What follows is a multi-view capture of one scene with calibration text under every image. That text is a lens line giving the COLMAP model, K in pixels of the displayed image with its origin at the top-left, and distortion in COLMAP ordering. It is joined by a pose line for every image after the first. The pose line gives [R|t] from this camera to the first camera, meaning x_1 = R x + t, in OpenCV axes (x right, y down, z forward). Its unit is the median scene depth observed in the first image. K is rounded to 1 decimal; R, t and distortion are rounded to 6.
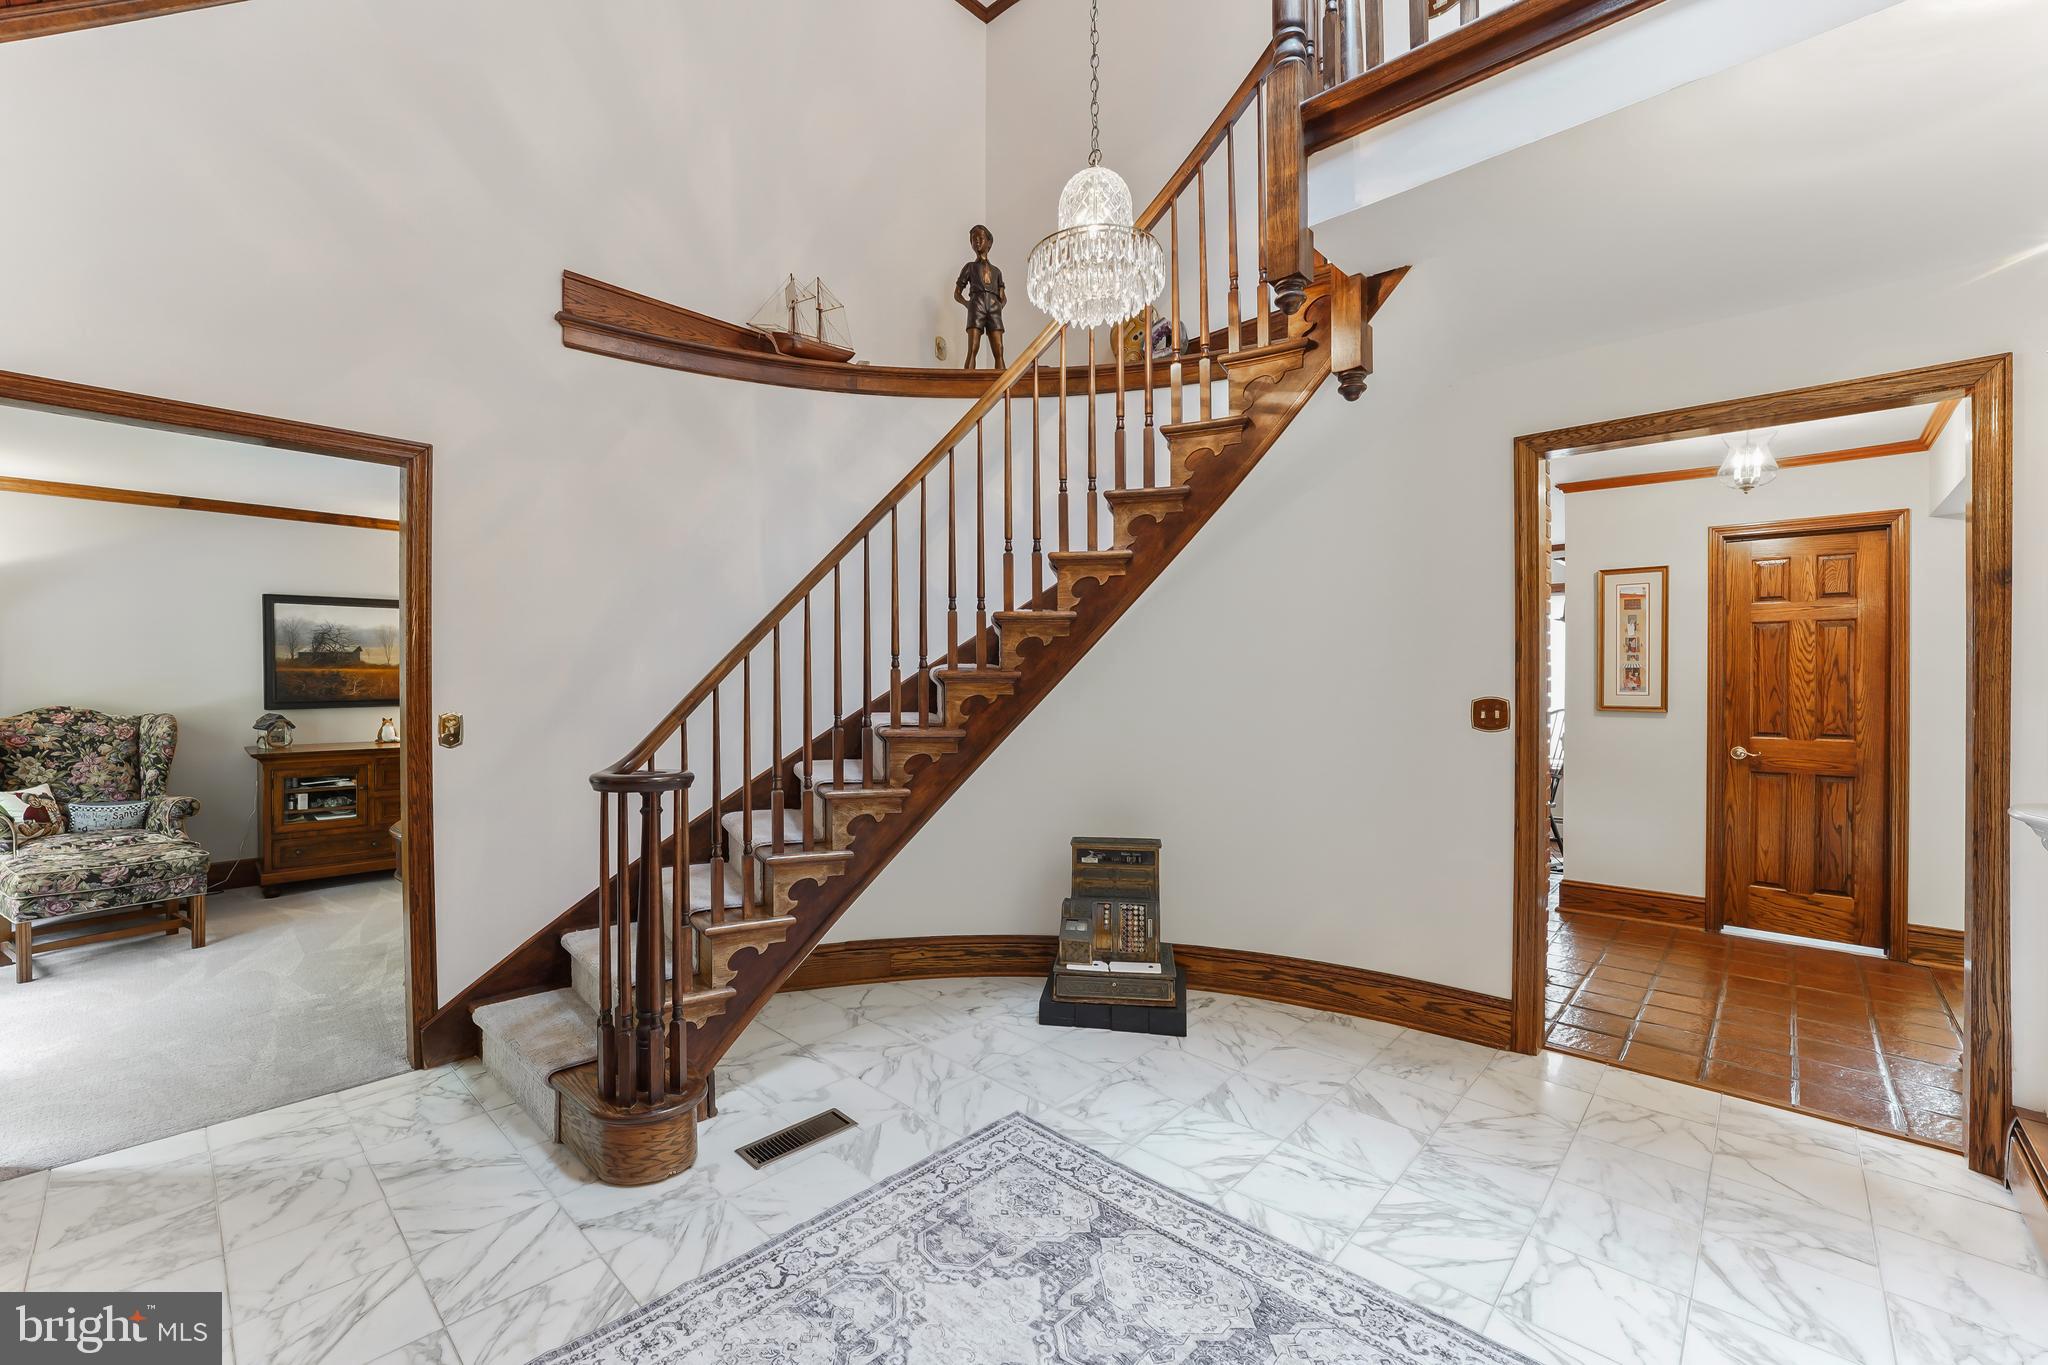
lens RADIAL K [[850.6, 0, 1028.7], [0, 850.6, 680.5], [0, 0, 1]] dist [-0.022764, 0.002665]
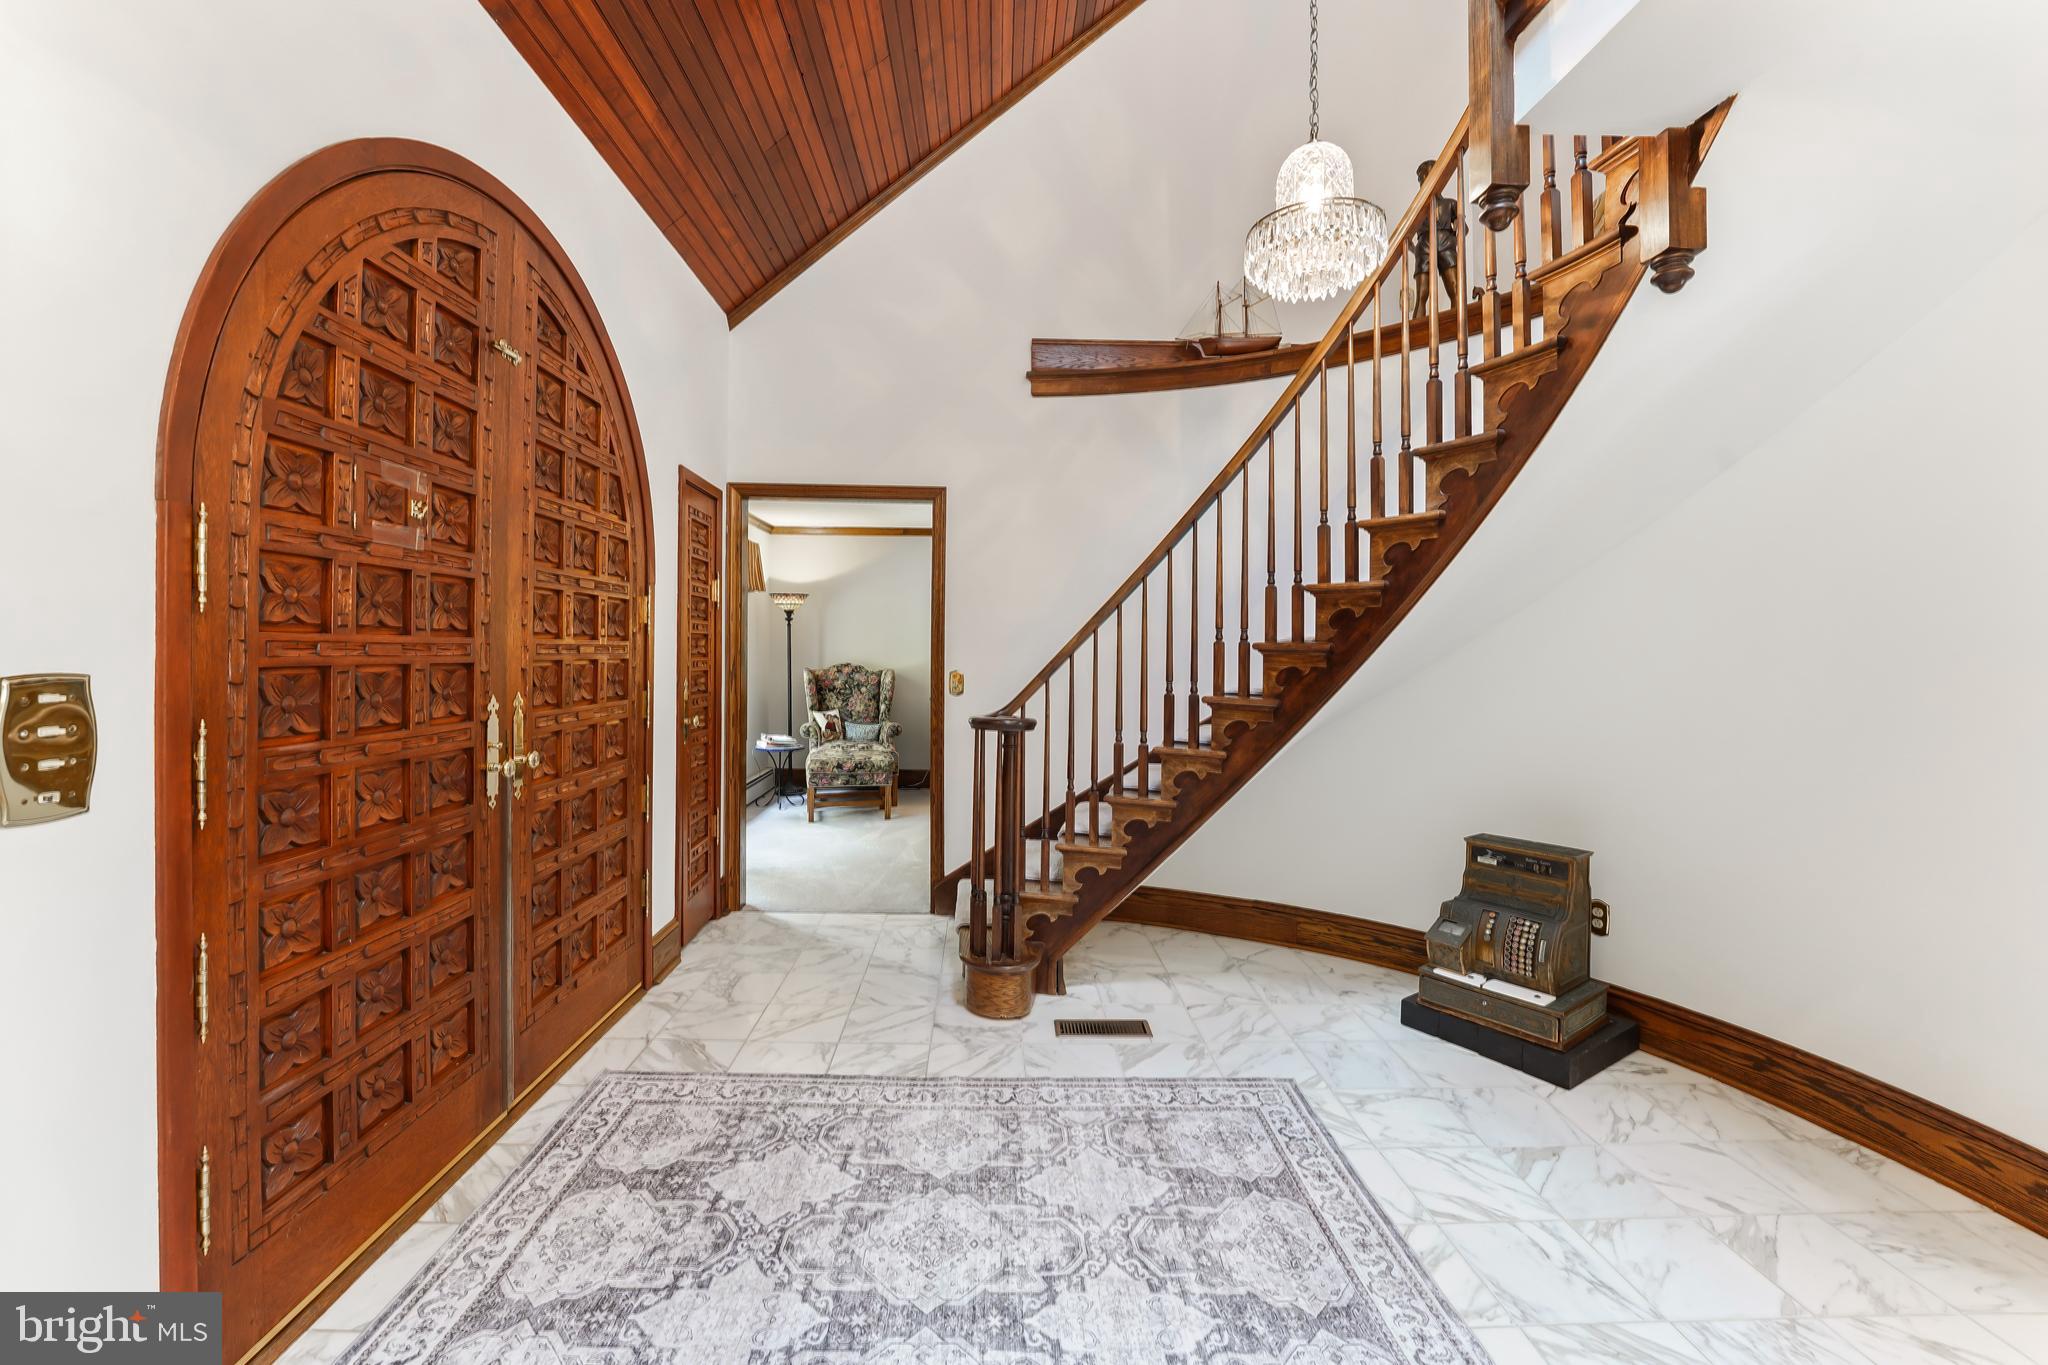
lens RADIAL K [[850.6, 0, 970.3], [0, 850.6, 644.8], [0, 0, 1]] dist [-0.022764, 0.002665]
pose [[0.691487, 0.005384, -0.722369, 0.411001], [-0.013206, 0.999899, -0.005189, 0.001093], [0.722268, 0.013128, 0.691488, 0.017129]]
